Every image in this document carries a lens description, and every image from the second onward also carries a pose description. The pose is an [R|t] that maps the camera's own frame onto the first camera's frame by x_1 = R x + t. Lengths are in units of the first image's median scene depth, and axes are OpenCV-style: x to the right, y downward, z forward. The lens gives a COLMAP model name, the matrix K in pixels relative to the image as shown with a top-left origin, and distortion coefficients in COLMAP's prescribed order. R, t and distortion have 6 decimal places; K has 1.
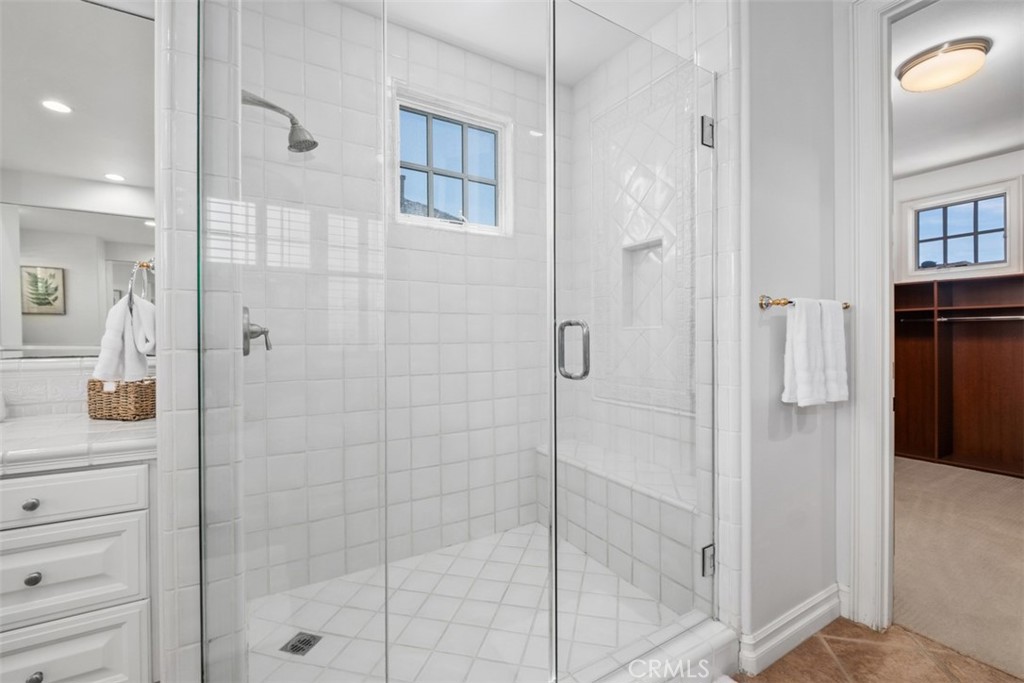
lens RADIAL K [[437.5, 0, 507.4], [0, 437.5, 337.9], [0, 0, 1]] dist [-0.006567, -0.000212]
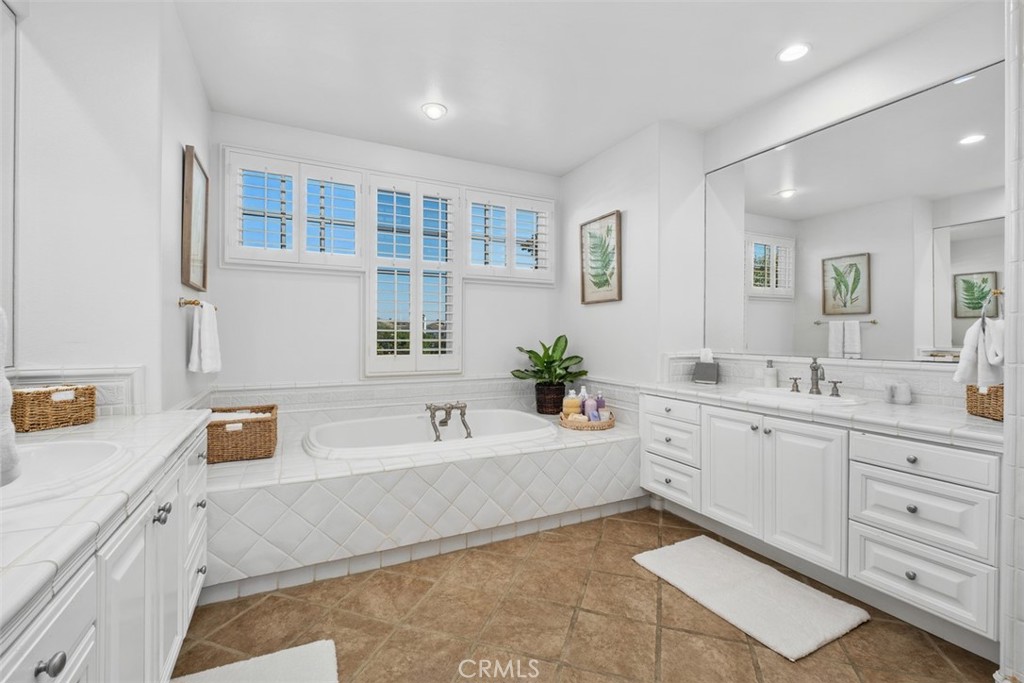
lens RADIAL K [[437.5, 0, 507.4], [0, 437.5, 337.9], [0, 0, 1]] dist [-0.006567, -0.000212]
pose [[-0.092093, 0.009723, -0.995703, 0.496705], [-0.004951, 0.999935, 0.010222, -0.045208], [0.995738, 0.005871, -0.092039, -0.250425]]
